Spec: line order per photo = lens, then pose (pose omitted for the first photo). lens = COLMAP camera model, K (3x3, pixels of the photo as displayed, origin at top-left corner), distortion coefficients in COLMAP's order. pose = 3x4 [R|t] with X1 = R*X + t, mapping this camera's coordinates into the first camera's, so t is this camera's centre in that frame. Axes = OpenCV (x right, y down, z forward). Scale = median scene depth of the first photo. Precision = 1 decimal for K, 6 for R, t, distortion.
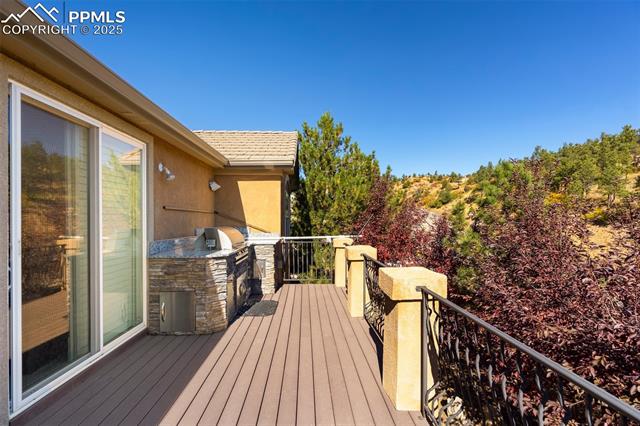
lens RADIAL K [[300.2, 0, 320.4], [0, 300.2, 238.7], [0, 0, 1]] dist [0.000817, 0.000435]
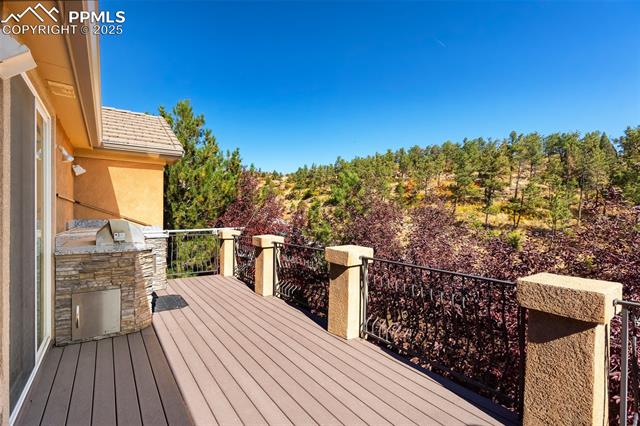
lens RADIAL K [[300.2, 0, 320.4], [0, 300.2, 238.7], [0, 0, 1]] dist [0.000817, 0.000435]
pose [[0.834761, -0.034690, 0.549519, -0.206928], [0.023767, 0.999353, 0.026983, 0.006408], [-0.550099, -0.009465, 0.835046, -0.054029]]
